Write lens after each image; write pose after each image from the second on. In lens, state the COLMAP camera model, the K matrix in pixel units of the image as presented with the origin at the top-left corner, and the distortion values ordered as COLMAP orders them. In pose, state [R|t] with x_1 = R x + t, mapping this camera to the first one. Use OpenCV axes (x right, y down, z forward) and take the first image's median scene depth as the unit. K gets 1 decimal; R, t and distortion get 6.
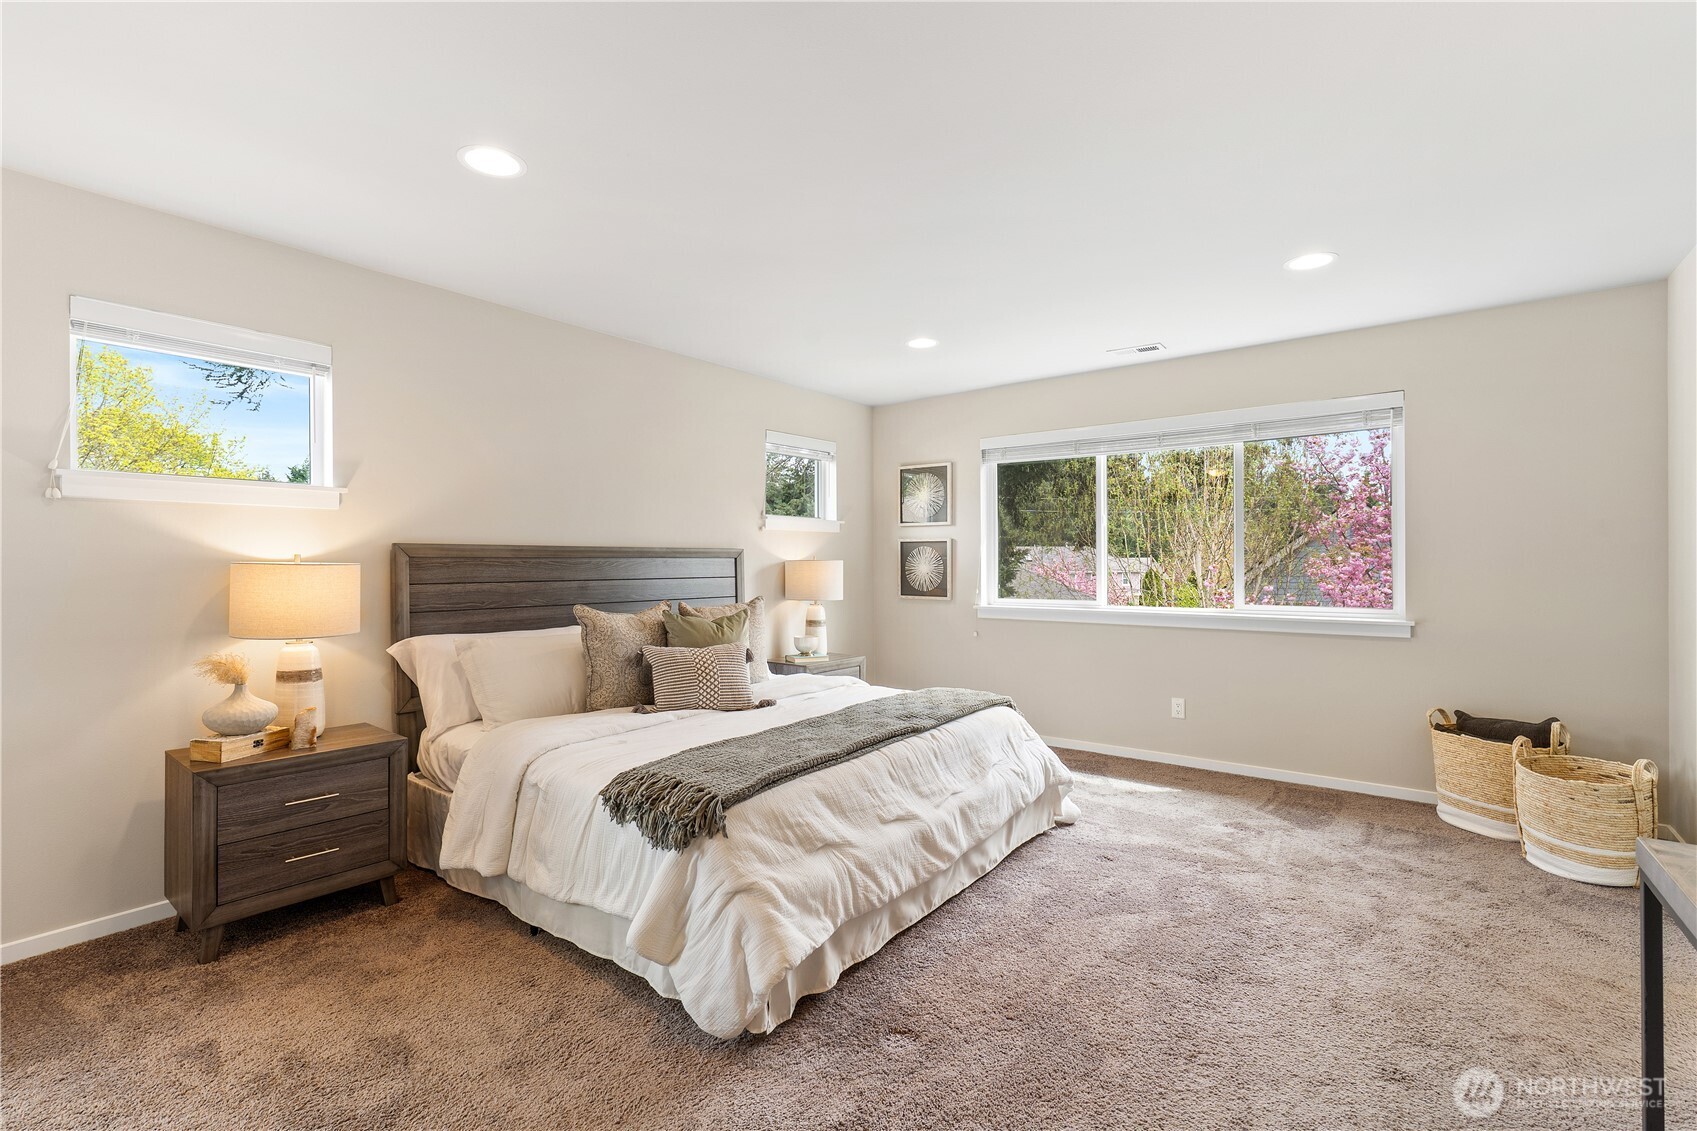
lens RADIAL K [[764.6, 0, 846.0], [0, 764.6, 567.3], [0, 0, 1]] dist [-0.016611, 0.004079]
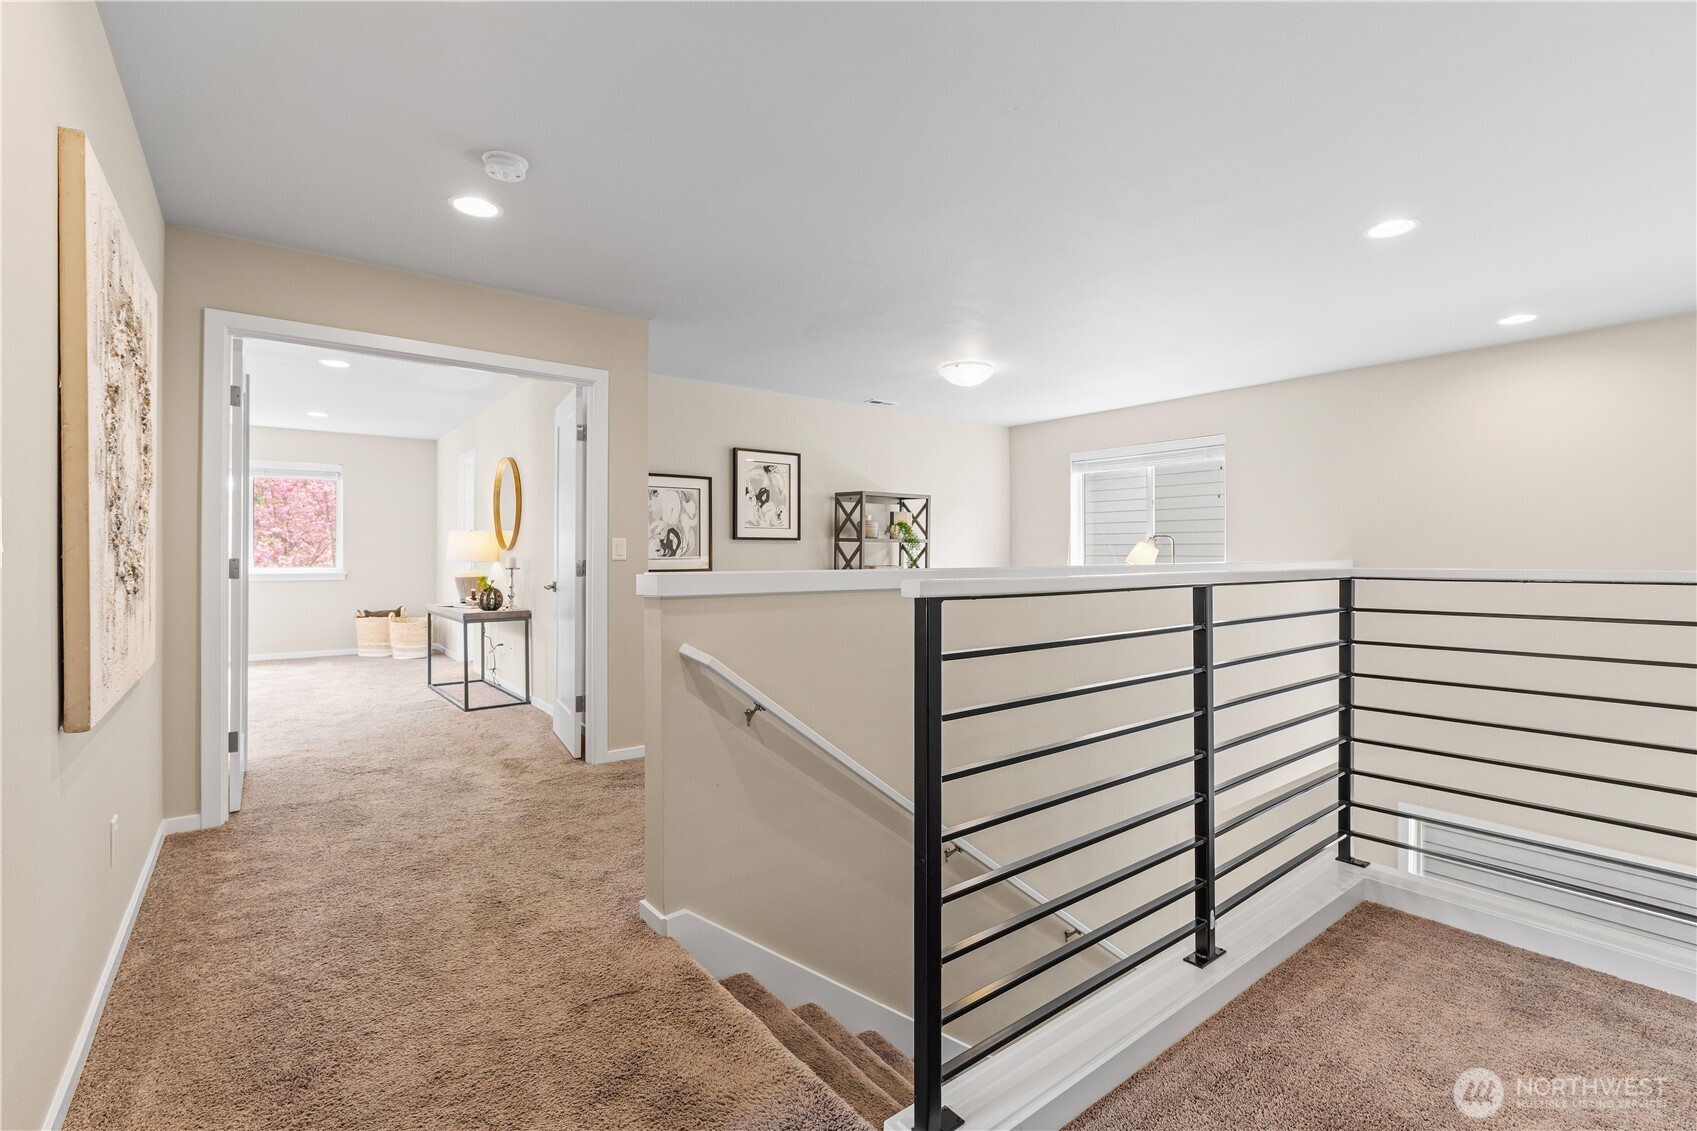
lens RADIAL K [[764.6, 0, 848.4], [0, 764.6, 557.7], [0, 0, 1]] dist [-0.016611, 0.004079]
pose [[0.268407, -0.001753, 0.963304, -1.046457], [0.002788, 0.999996, 0.001043, 0.038599], [-0.963302, 0.002406, 0.268411, -1.054204]]
